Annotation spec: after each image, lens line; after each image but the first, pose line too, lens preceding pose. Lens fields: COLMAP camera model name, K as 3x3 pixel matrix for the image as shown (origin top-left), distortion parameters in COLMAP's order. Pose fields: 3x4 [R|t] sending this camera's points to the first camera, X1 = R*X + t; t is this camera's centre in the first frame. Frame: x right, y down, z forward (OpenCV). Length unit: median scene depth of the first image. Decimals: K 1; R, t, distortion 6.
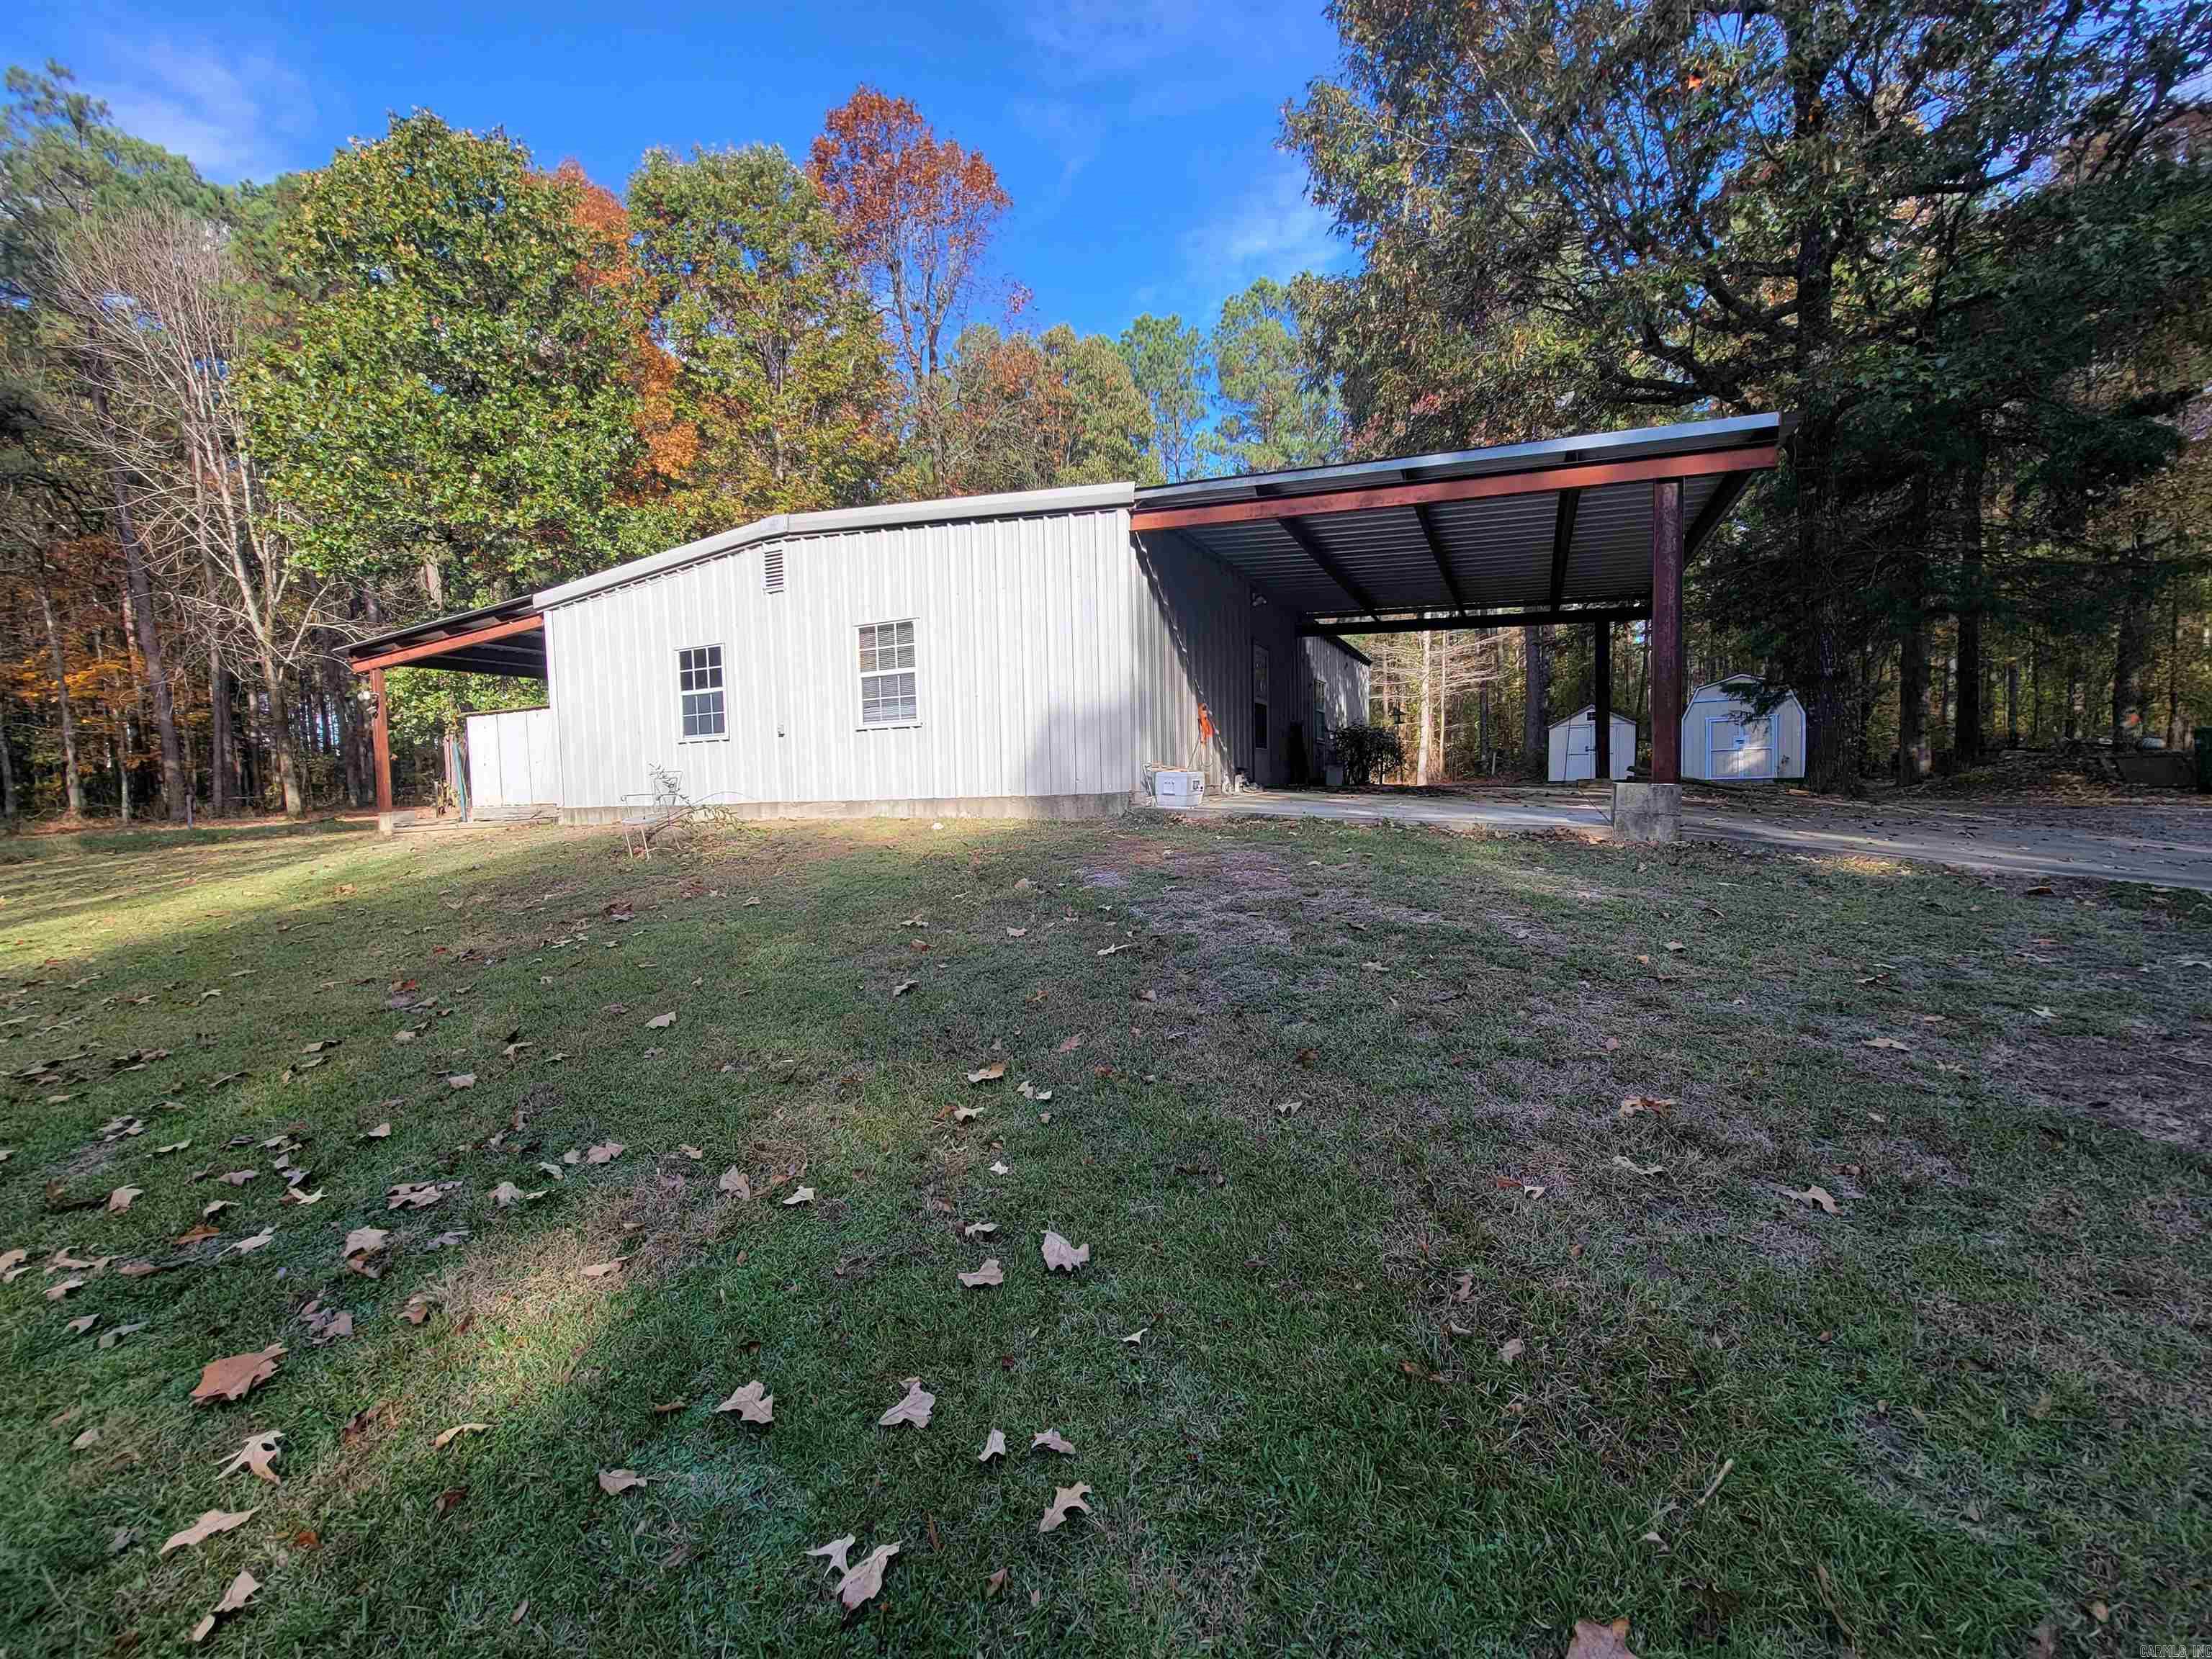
lens RADIAL K [[917.8, 0, 1118.3], [0, 917.8, 826.4], [0, 0, 1]] dist [0.000110, -0.000035]
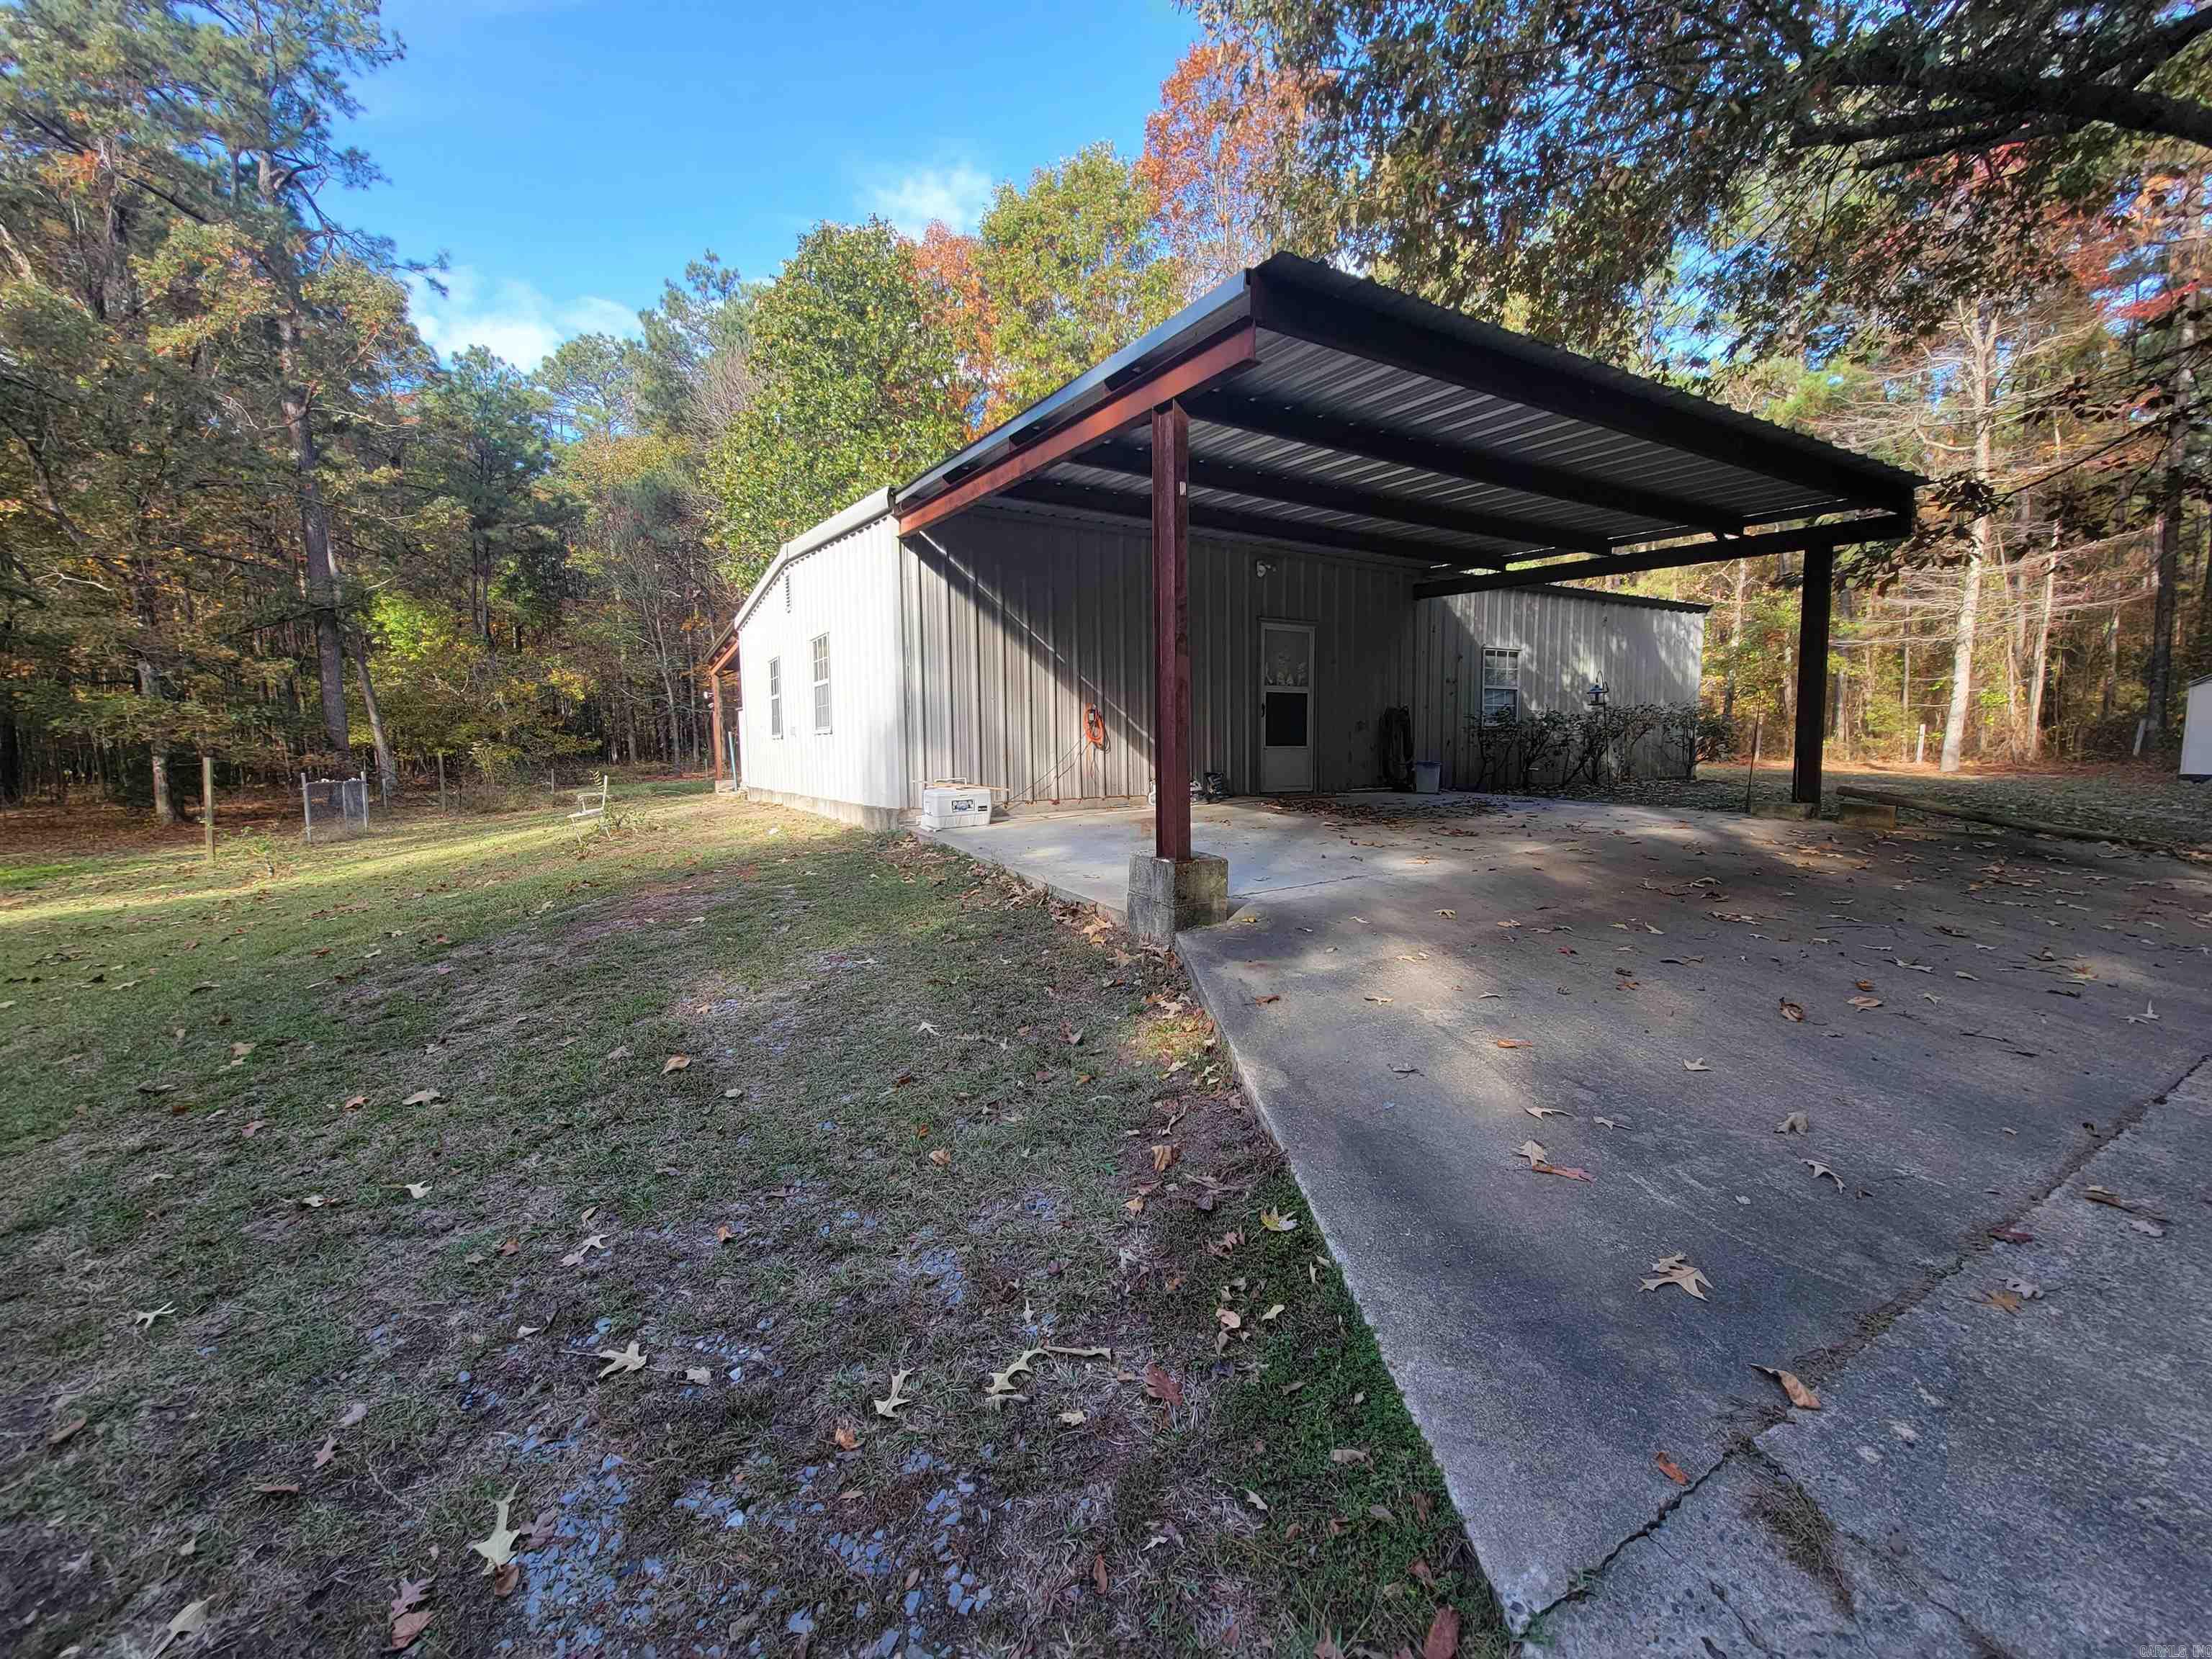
lens RADIAL K [[907.5, 0, 1101.1], [0, 907.5, 834.0], [0, 0, 1]] dist [0.007890, 0.000255]
pose [[0.824124, 0.072324, -0.561773, 0.550142], [-0.038070, 0.996644, 0.072461, -0.066219], [0.565129, -0.038330, 0.824112, 0.243155]]
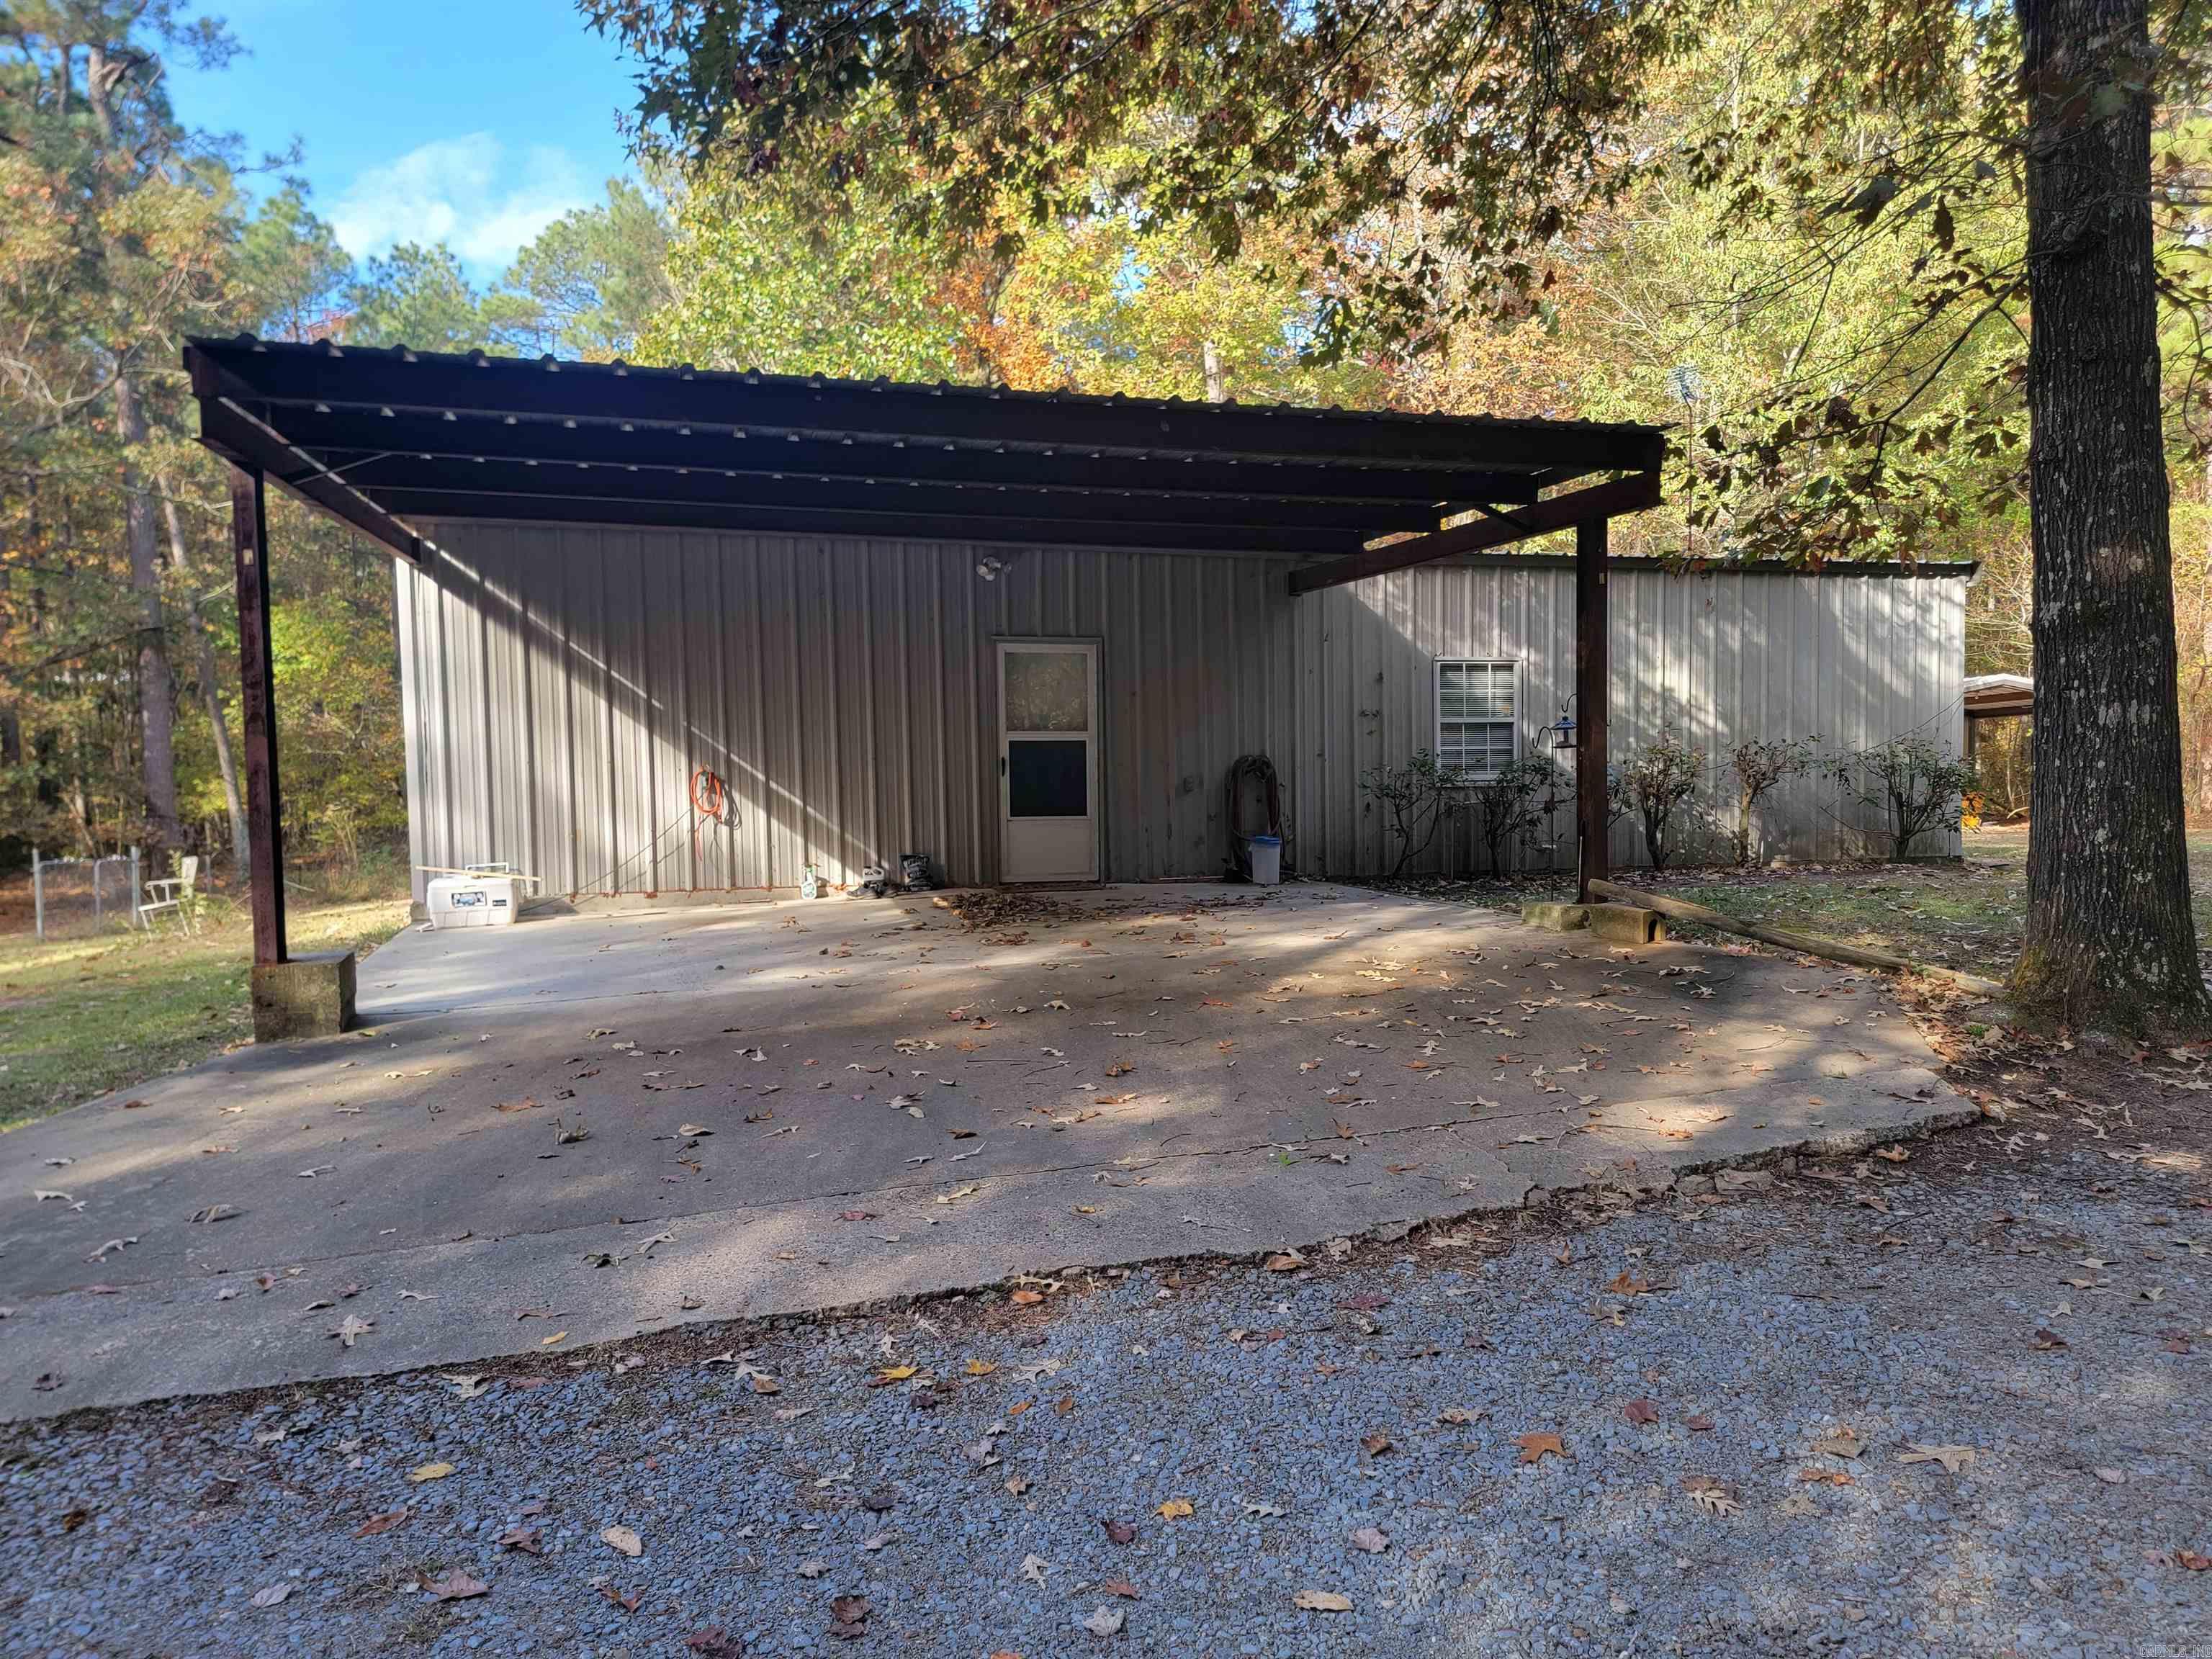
lens RADIAL K [[1529.7, 0, 1112.2], [0, 1529.7, 869.8], [0, 0, 1]] dist [0.138363, -0.110272]
pose [[0.660687, 0.047798, -0.749138, 1.033141], [-0.033660, 0.998853, 0.034045, -0.096290], [0.749907, 0.002723, 0.661538, 0.429211]]
